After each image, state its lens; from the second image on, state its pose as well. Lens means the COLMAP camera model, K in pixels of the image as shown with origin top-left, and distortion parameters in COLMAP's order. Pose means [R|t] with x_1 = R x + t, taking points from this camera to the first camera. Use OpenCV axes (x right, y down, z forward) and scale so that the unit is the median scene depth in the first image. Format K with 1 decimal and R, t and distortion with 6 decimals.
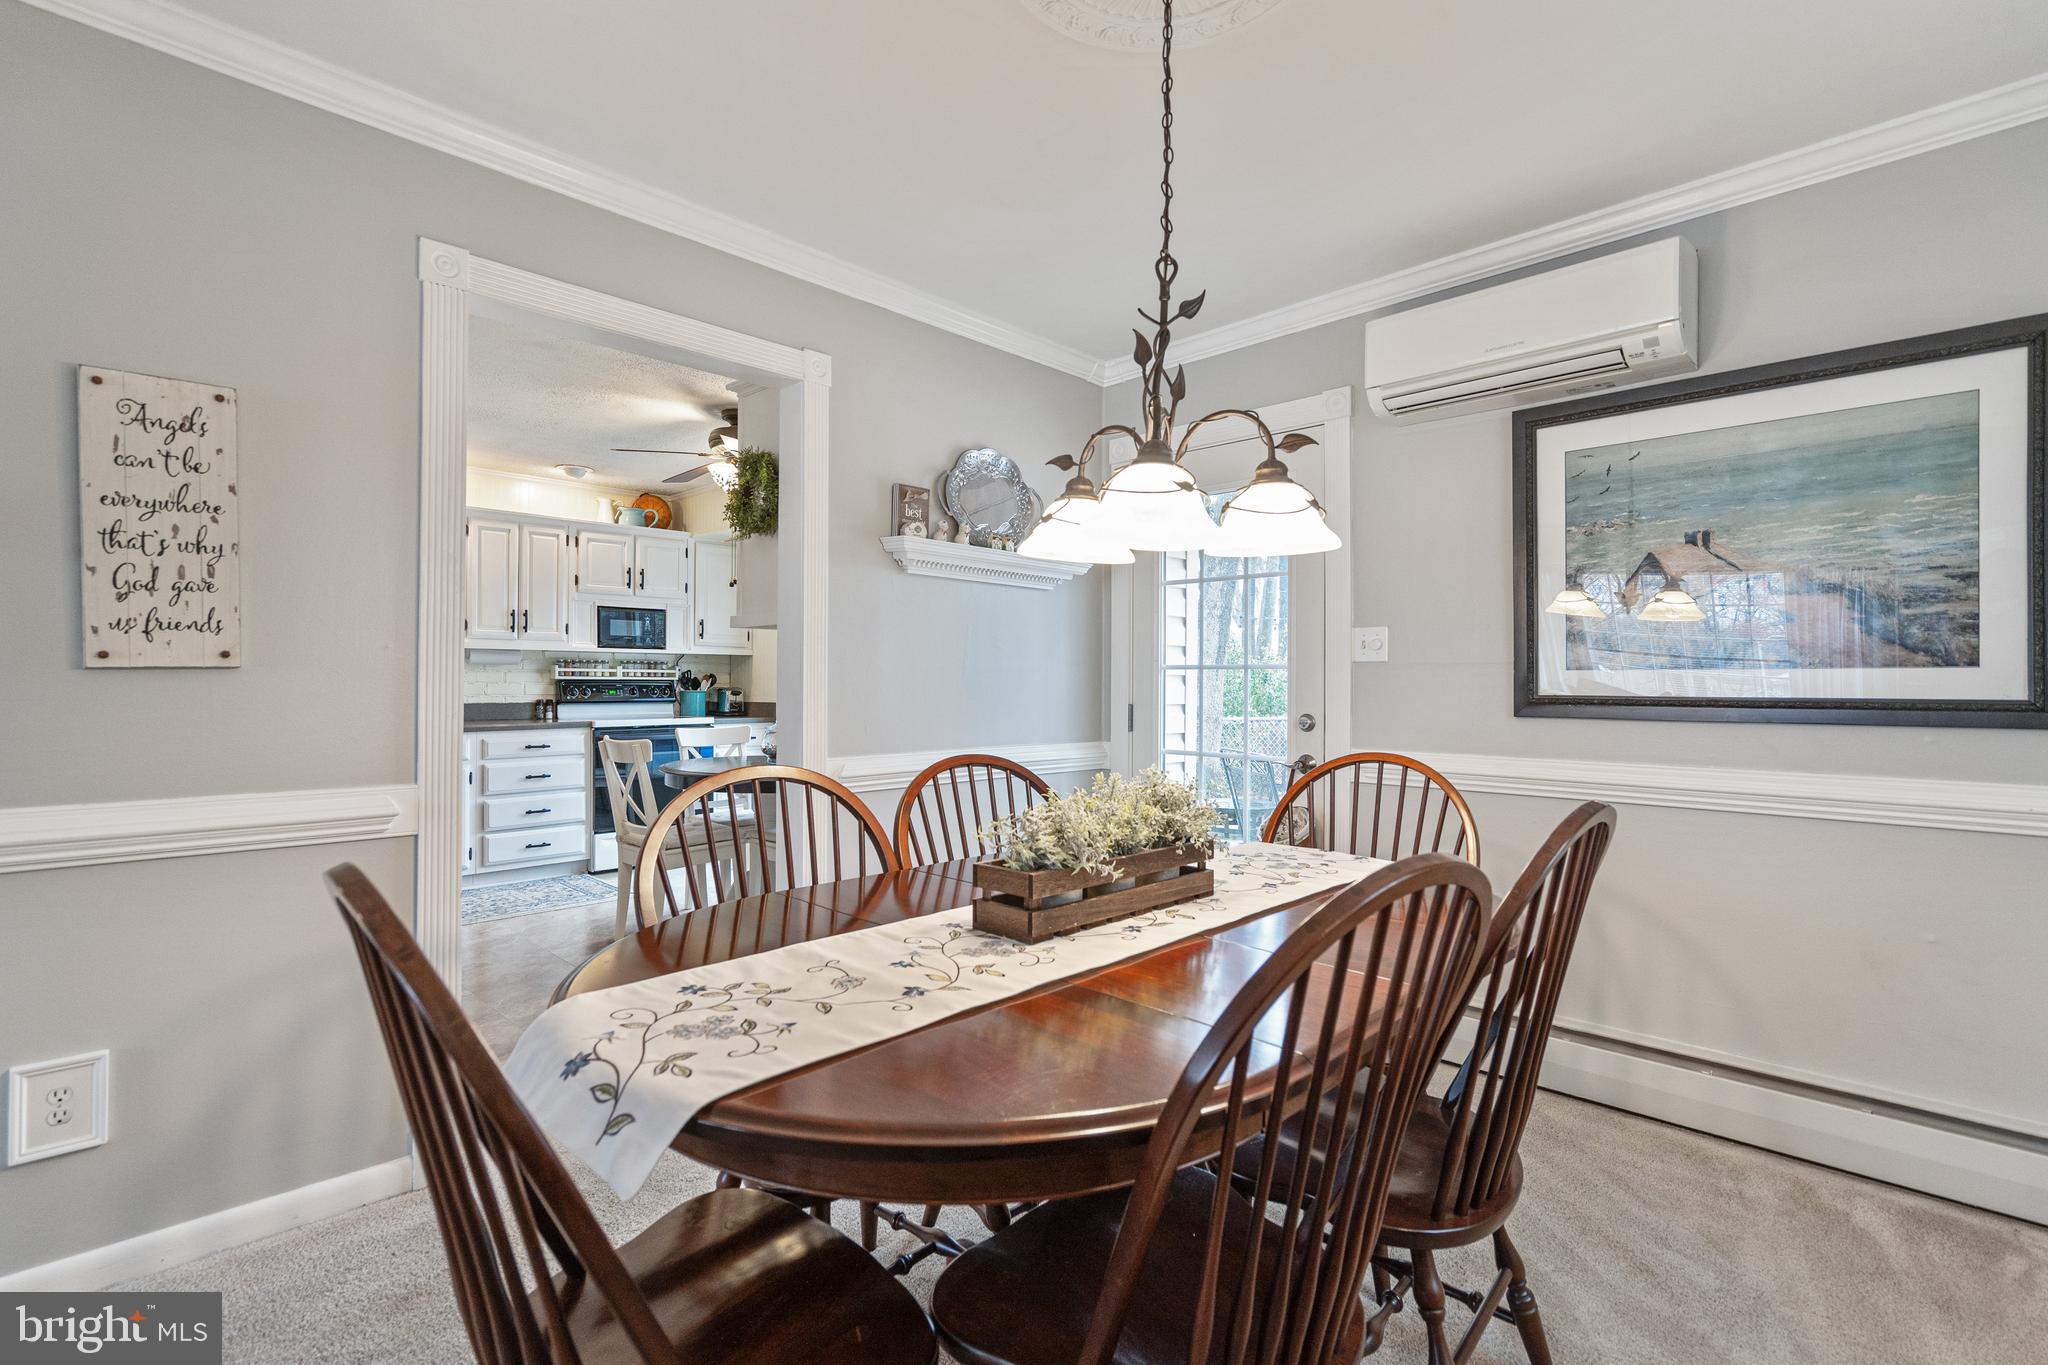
lens RADIAL K [[942.8, 0, 1006.6], [0, 942.8, 679.7], [0, 0, 1]] dist [-0.000708, 0.001702]
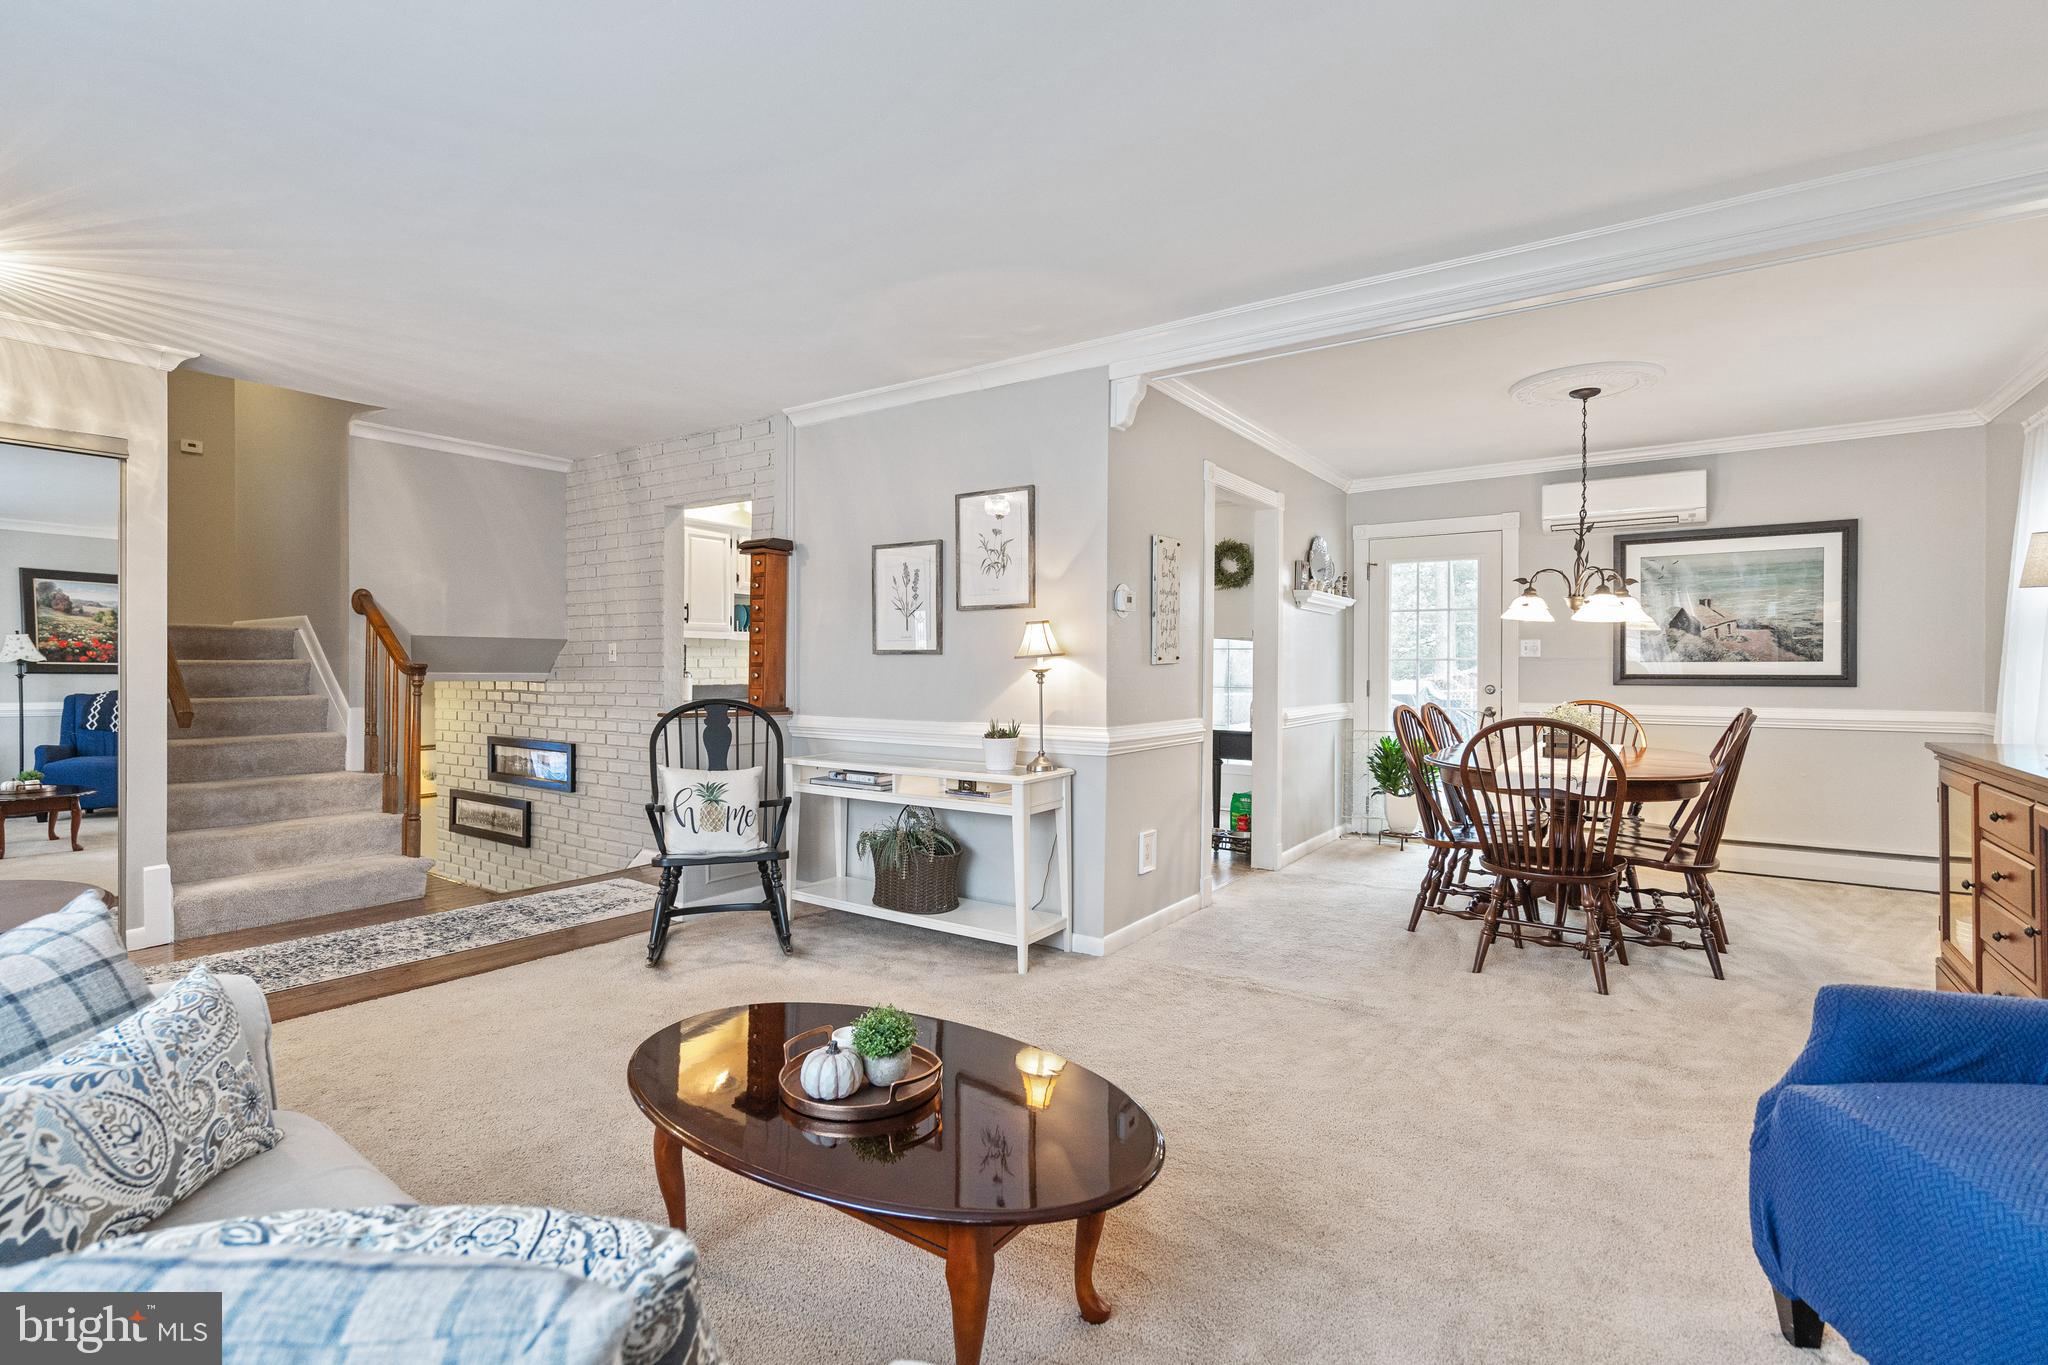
lens RADIAL K [[942.8, 0, 1023.2], [0, 942.8, 660.4], [0, 0, 1]] dist [-0.000708, 0.001702]
pose [[0.984402, -0.001897, 0.175924, -0.610879], [0.002677, 0.999988, -0.004196, -0.004928], [-0.175914, 0.004601, 0.984395, -0.440834]]
